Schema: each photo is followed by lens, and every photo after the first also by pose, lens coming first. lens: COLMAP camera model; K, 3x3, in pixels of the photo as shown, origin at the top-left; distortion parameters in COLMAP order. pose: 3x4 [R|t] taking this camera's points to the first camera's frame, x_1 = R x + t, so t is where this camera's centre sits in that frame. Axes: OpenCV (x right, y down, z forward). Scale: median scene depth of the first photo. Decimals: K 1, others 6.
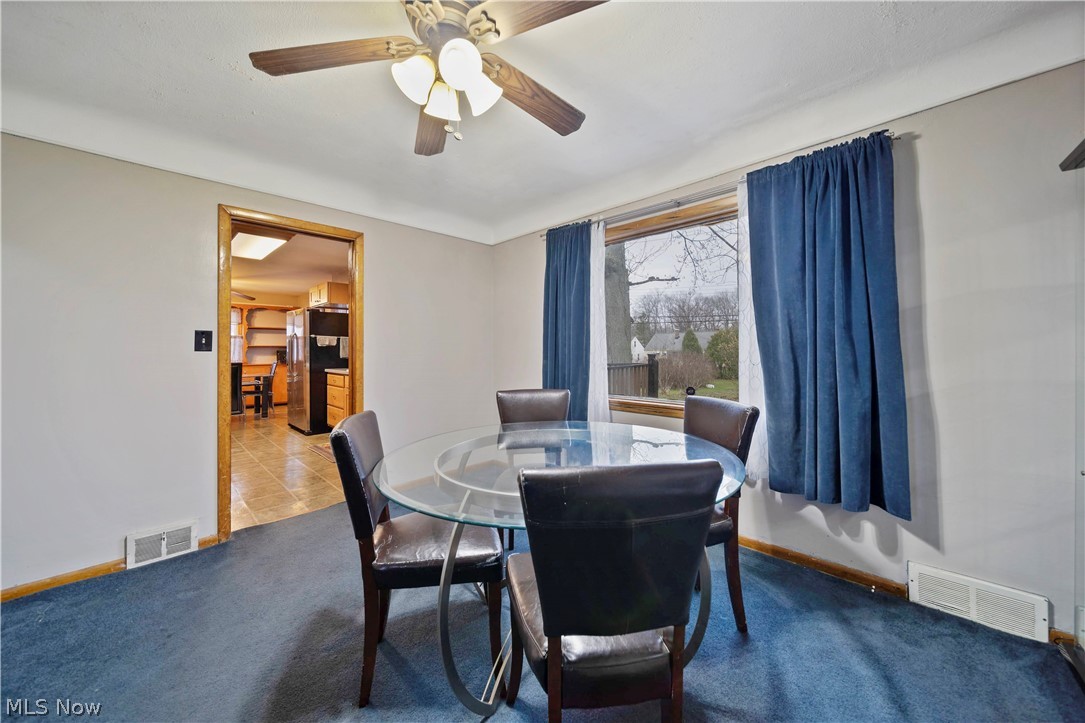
lens RADIAL K [[378.4, 0, 528.6], [0, 378.4, 344.9], [0, 0, 1]] dist [0.000680, -0.001262]
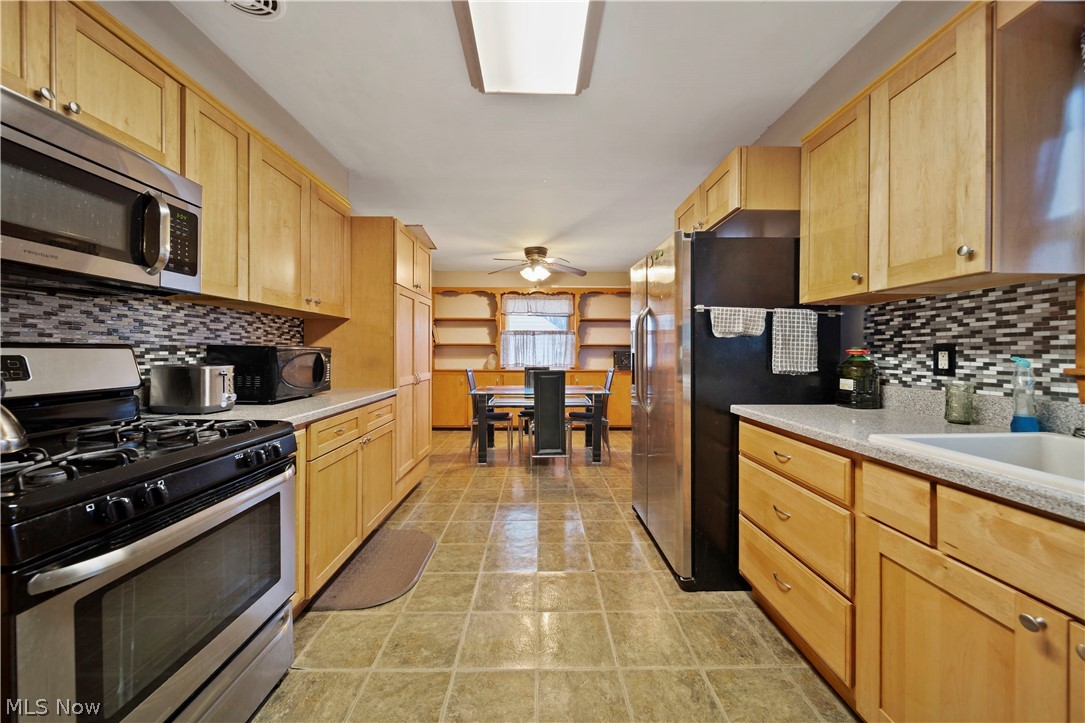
lens RADIAL K [[378.4, 0, 544.5], [0, 378.4, 352.6], [0, 0, 1]] dist [0.000680, -0.001262]
pose [[0.715961, 0.005990, -0.698115, -0.330686], [0.004911, 0.999895, 0.013616, 0.008649], [0.698123, -0.013177, 0.715857, 0.502811]]
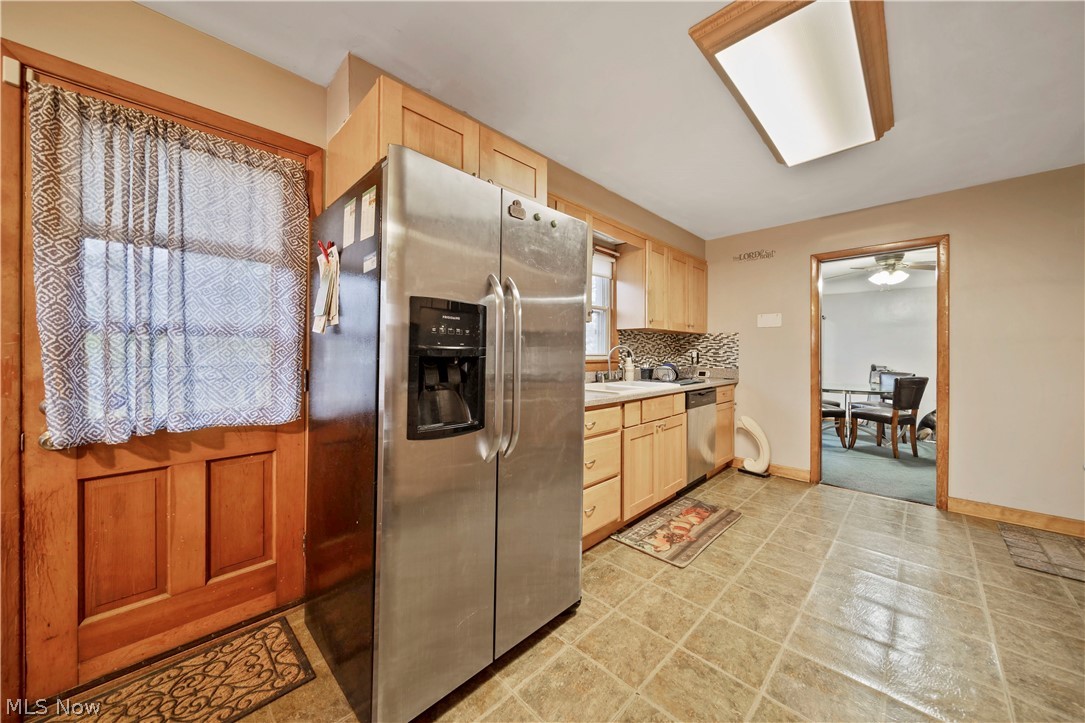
lens RADIAL K [[378.4, 0, 542.6], [0, 378.4, 353.9], [0, 0, 1]] dist [0.000680, -0.001262]
pose [[0.006200, 0.004922, 0.999969, -0.700969], [-0.015381, 0.999870, -0.004826, 0.013920], [-0.999862, -0.015351, 0.006275, 0.788761]]
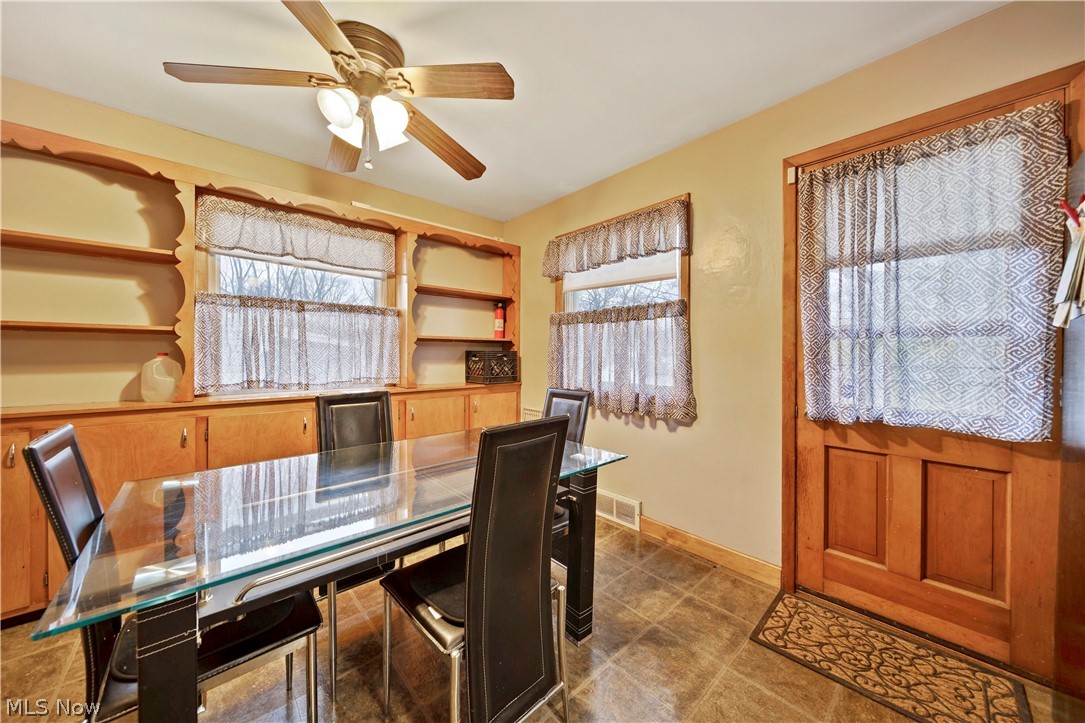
lens RADIAL K [[378.4, 0, 545.5], [0, 378.4, 354.2], [0, 0, 1]] dist [0.000680, -0.001262]
pose [[0.998506, 0.007114, -0.054178, -0.693577], [-0.006160, 0.999823, 0.017754, 0.013077], [0.054295, -0.017394, 0.998373, 0.753029]]
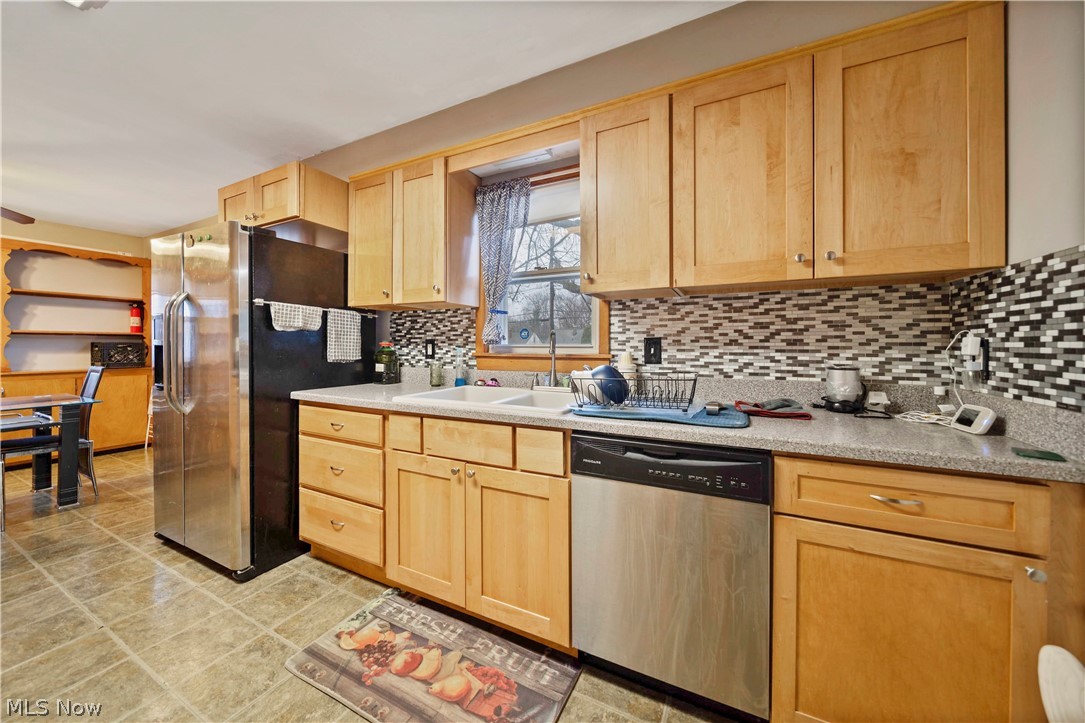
lens RADIAL K [[378.4, 0, 545.3], [0, 378.4, 347.7], [0, 0, 1]] dist [0.000680, -0.001262]
pose [[0.950458, 0.004101, 0.310825, -0.325687], [-0.010502, 0.999766, 0.018922, 0.007564], [-0.310674, -0.021249, 0.950279, 0.442973]]
